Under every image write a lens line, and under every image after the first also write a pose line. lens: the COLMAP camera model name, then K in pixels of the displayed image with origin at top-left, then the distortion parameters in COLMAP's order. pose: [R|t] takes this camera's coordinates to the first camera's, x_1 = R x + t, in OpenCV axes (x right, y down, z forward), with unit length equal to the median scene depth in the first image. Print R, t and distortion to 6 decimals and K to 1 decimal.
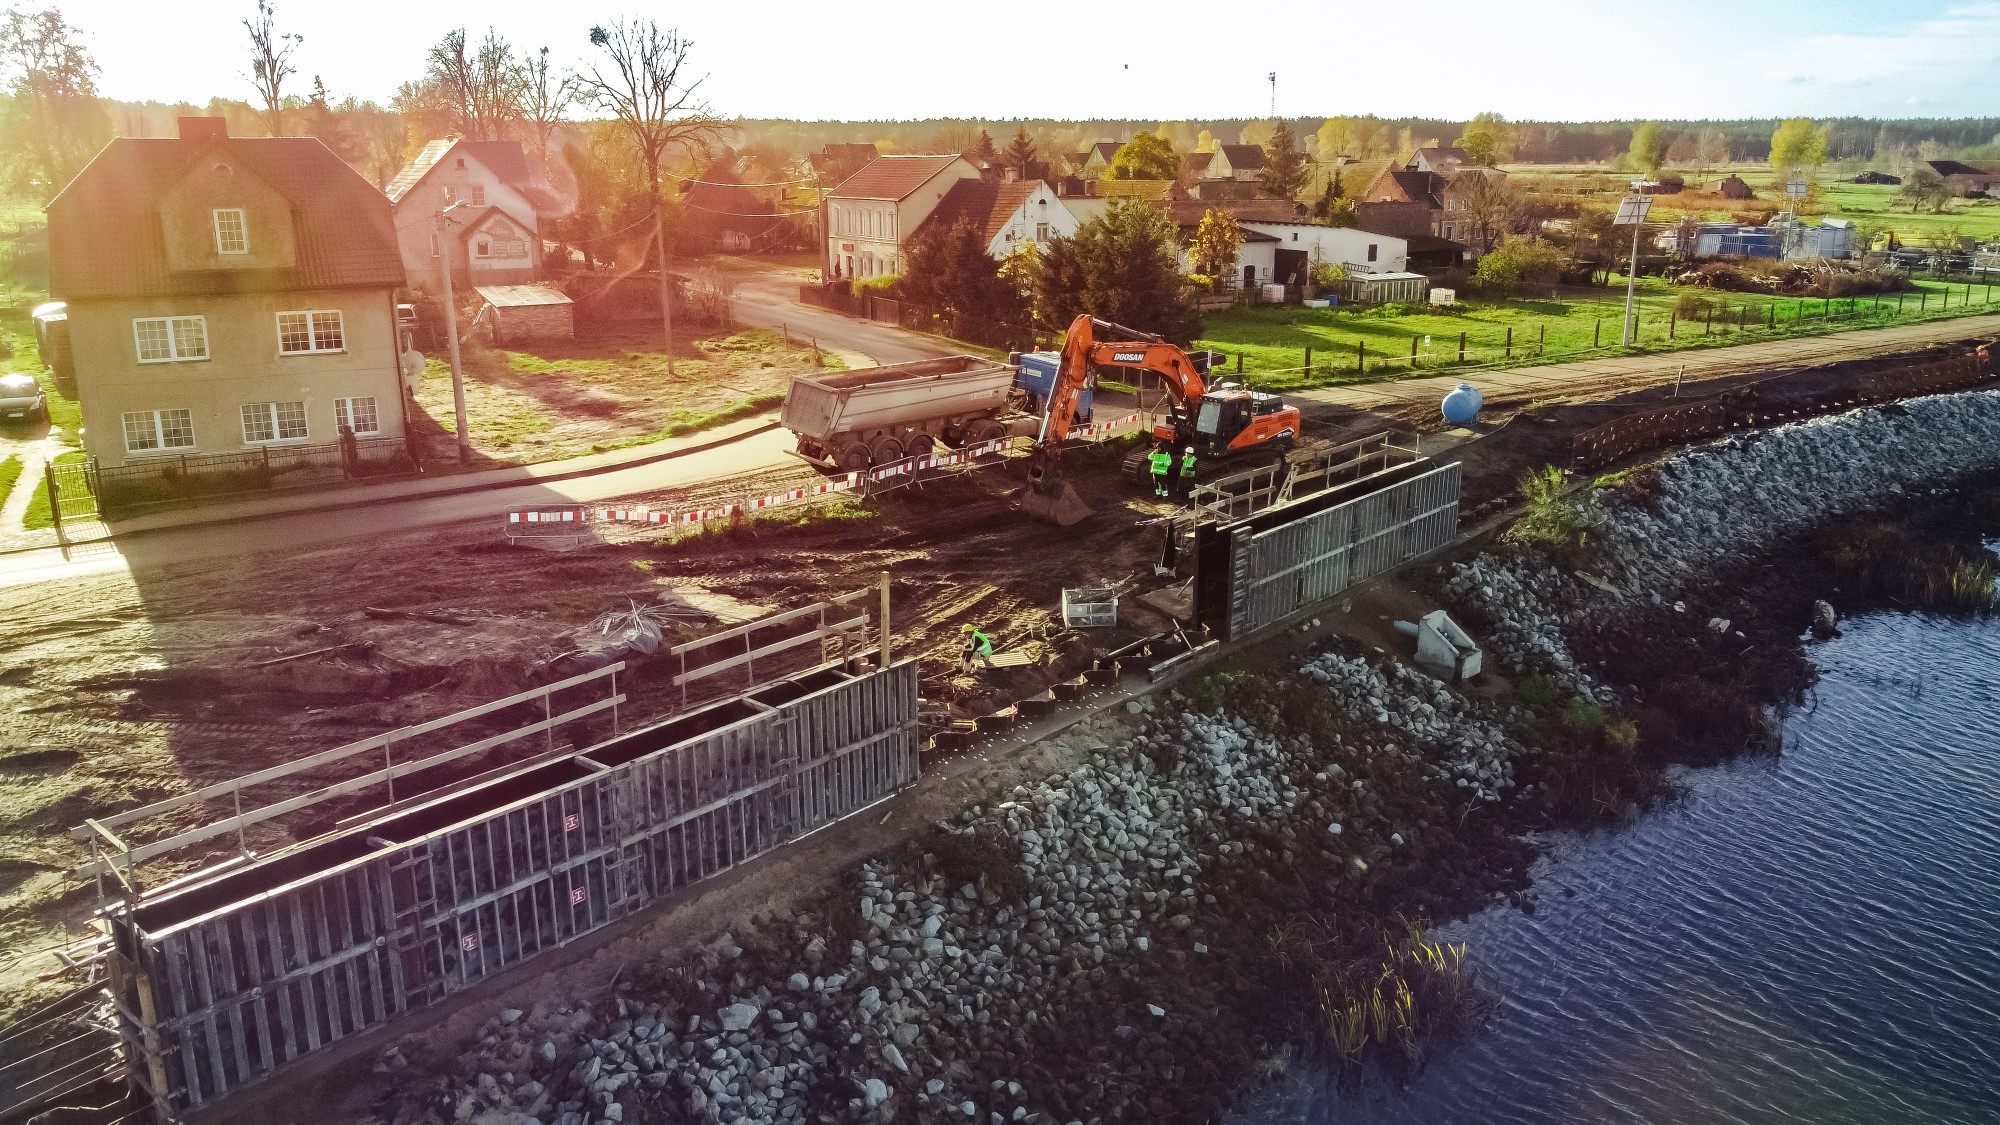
lens RADIAL K [[1542.7, 0, 1000.0], [0, 1542.7, 562.5], [0, 0, 1]] dist [0.000082, 0.005725]
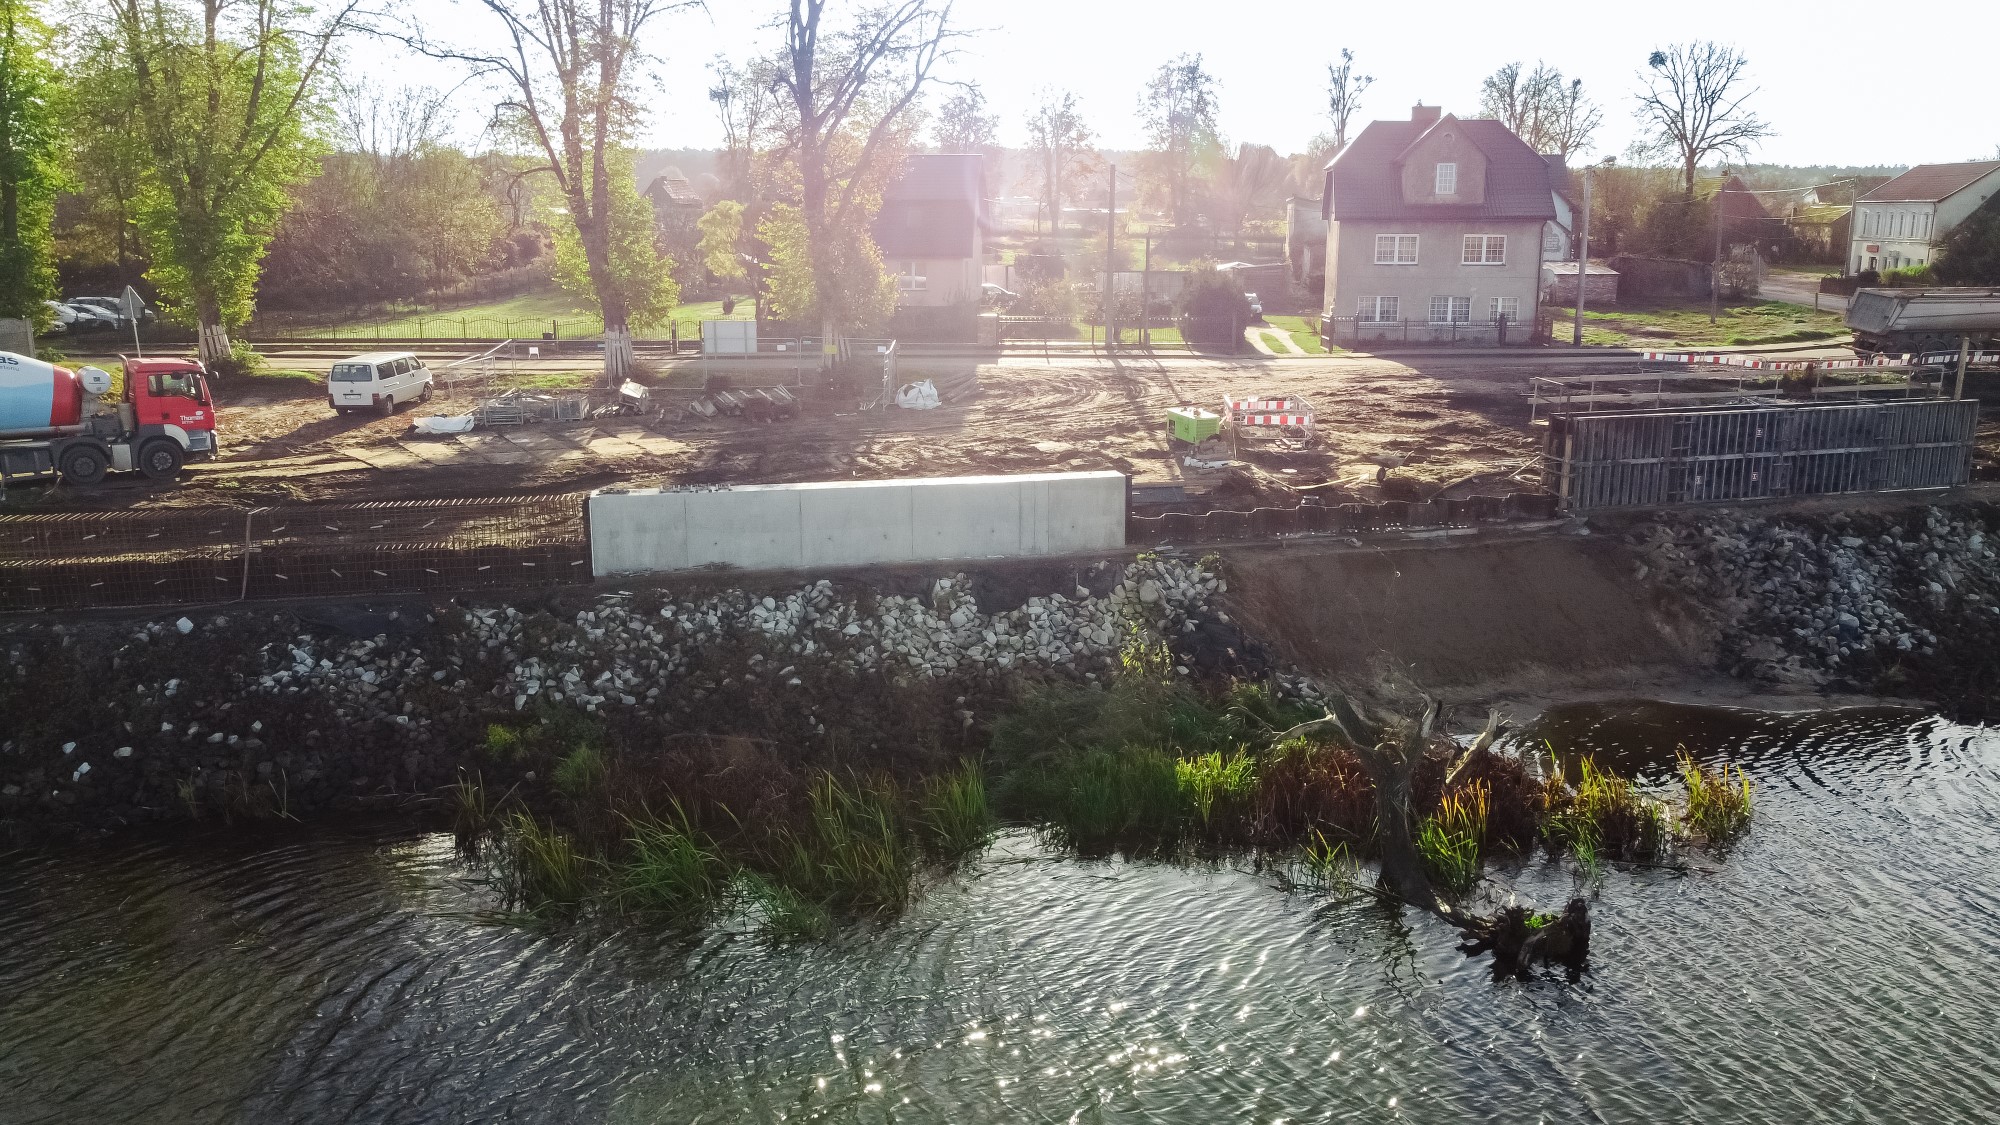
lens RADIAL K [[1542.7, 0, 1000.0], [0, 1542.7, 562.5], [0, 0, 1]] dist [0.000082, 0.005725]
pose [[0.836751, 0.130481, -0.531811, -0.017482], [-0.147371, 0.989022, 0.010786, 0.192888], [0.527381, 0.069349, 0.846794, -0.447588]]
